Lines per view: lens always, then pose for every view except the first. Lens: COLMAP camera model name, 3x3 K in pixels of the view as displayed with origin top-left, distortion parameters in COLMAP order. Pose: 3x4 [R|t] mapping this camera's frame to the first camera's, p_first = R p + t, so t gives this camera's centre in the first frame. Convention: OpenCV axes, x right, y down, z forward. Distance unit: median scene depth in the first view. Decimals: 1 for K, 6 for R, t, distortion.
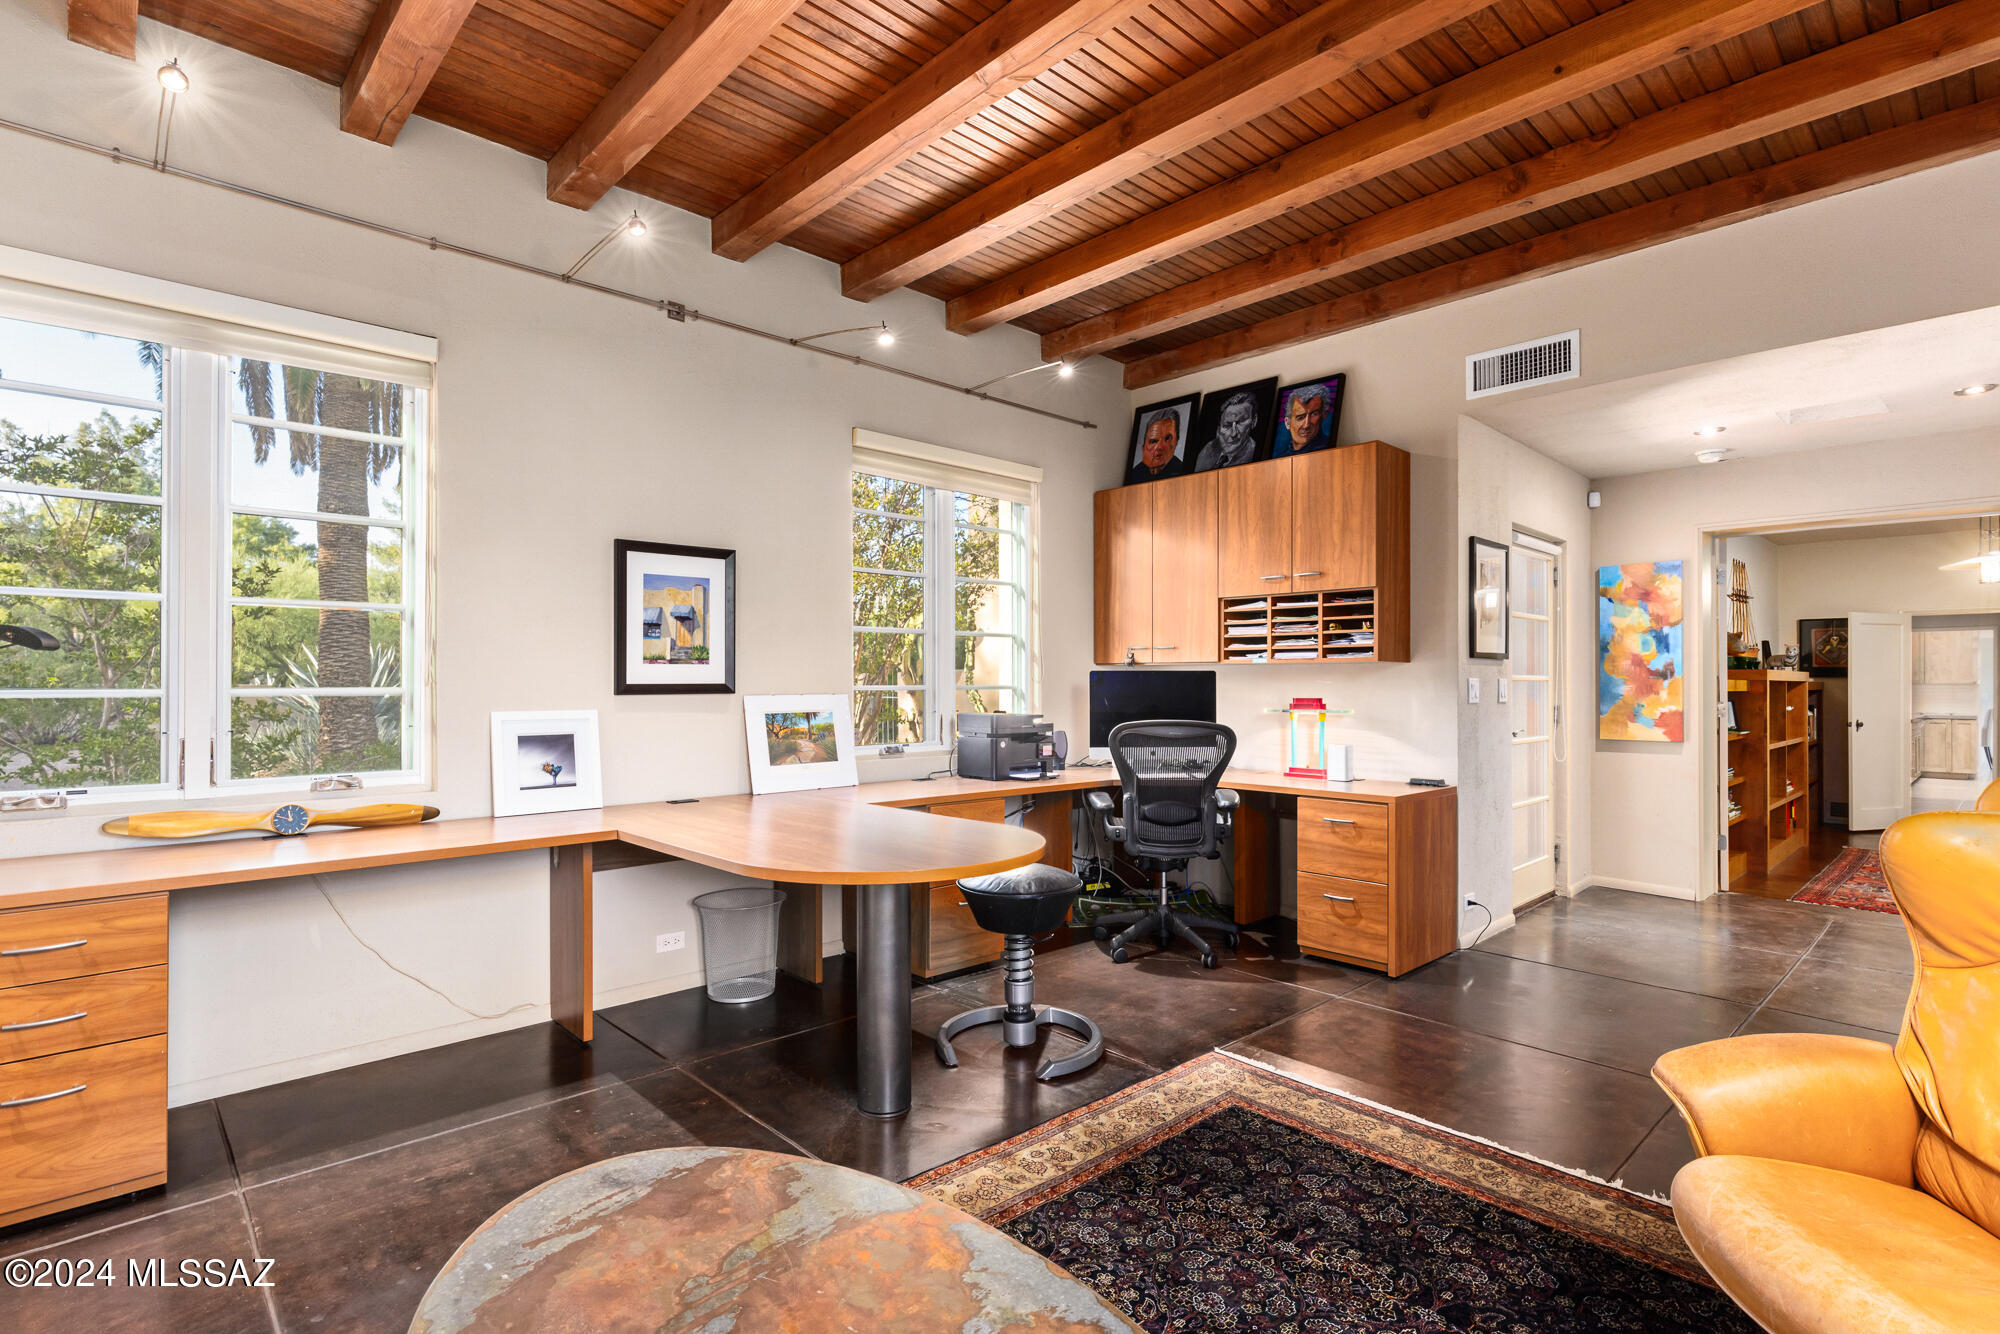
lens RADIAL K [[930.3, 0, 1039.3], [0, 930.3, 676.2], [0, 0, 1]] dist [-0.005215, -0.000825]
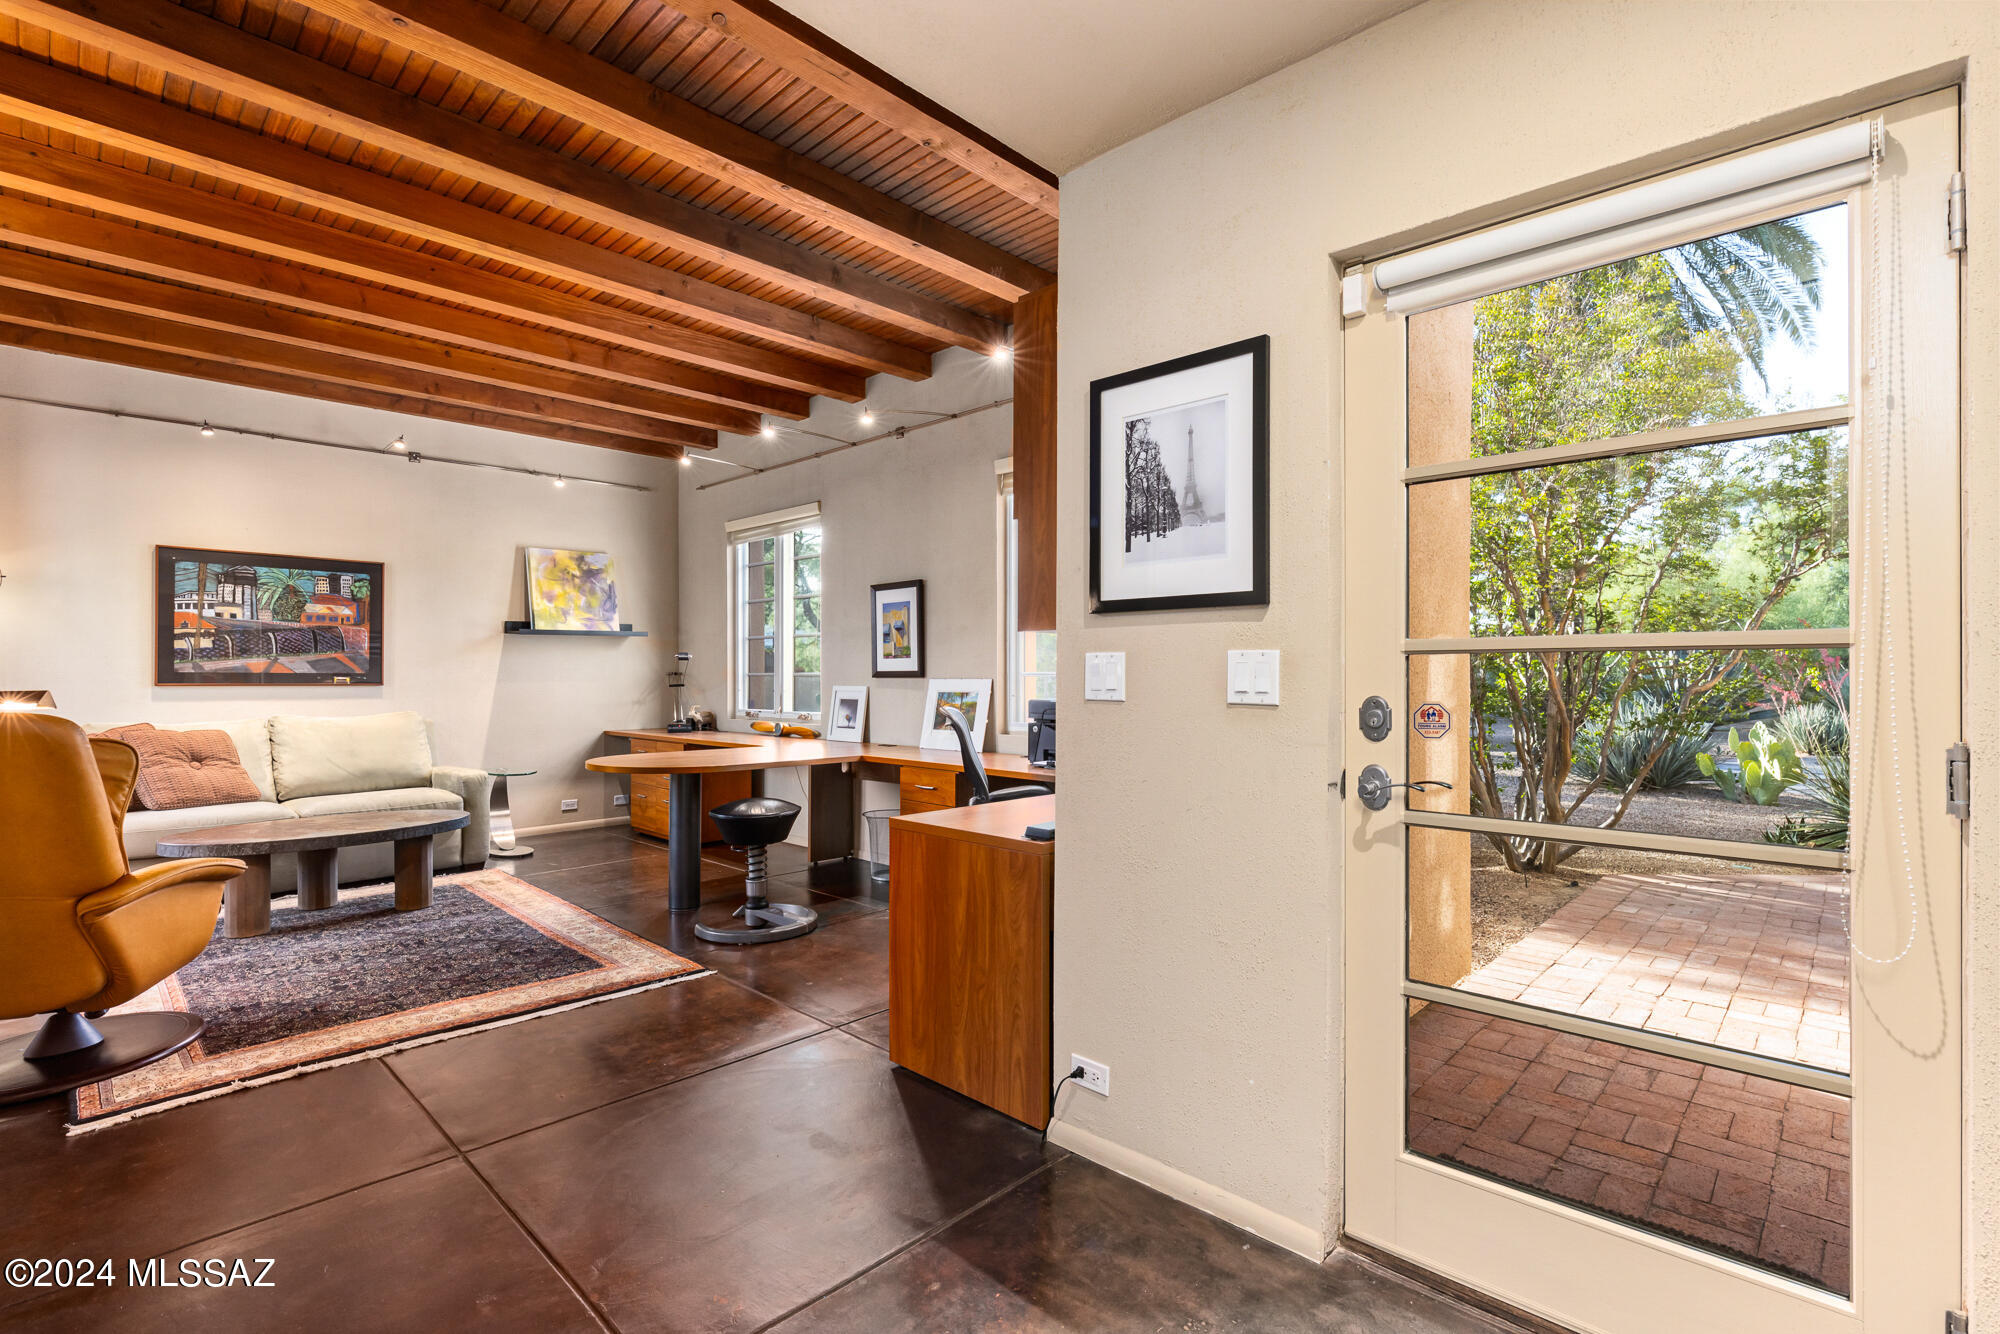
lens RADIAL K [[930.3, 0, 1005.6], [0, 930.3, 671.1], [0, 0, 1]] dist [-0.005215, -0.000825]
pose [[0.049268, -0.003317, -0.998780, 1.223468], [0.008238, 0.999962, -0.002914, 0.014739], [0.998752, -0.008084, 0.049293, 1.140158]]
